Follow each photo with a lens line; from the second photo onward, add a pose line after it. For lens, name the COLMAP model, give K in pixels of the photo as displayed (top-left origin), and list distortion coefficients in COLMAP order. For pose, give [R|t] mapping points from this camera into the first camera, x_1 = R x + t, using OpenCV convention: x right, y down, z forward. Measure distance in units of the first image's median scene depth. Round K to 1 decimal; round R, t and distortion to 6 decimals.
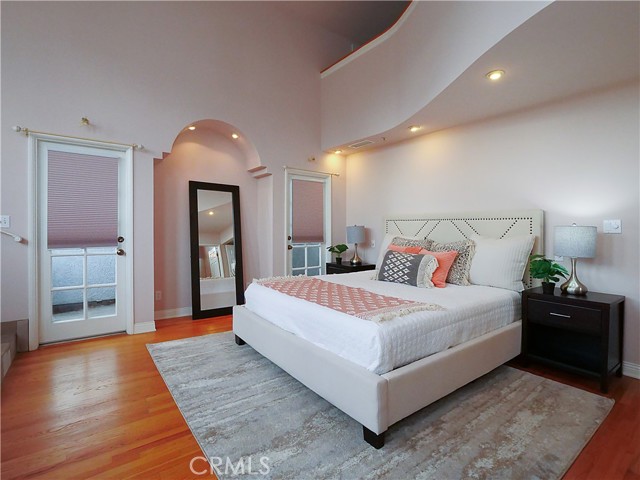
lens RADIAL K [[322.1, 0, 319.2], [0, 322.1, 238.1], [0, 0, 1]] dist [-0.003288, -0.000297]
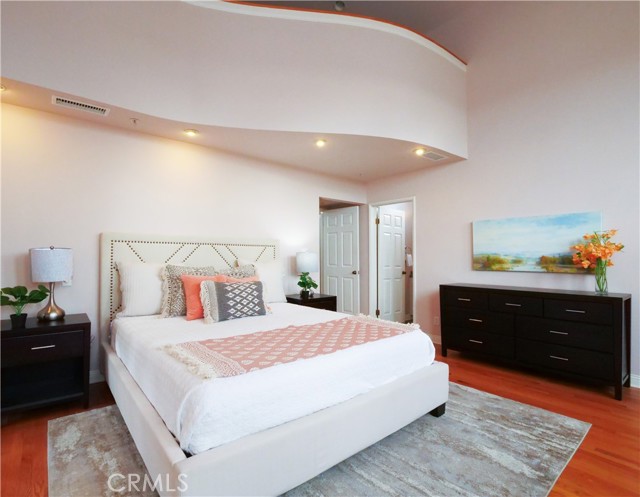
lens RADIAL K [[321.1, 0, 318.2], [0, 321.1, 250.2], [0, 0, 1]] dist [-0.007235, 0.000111]
pose [[-0.060515, 0.010739, 0.998109, -0.623871], [0.020179, 0.999751, -0.009533, -0.028454], [-0.997963, 0.019564, -0.060717, 0.848591]]
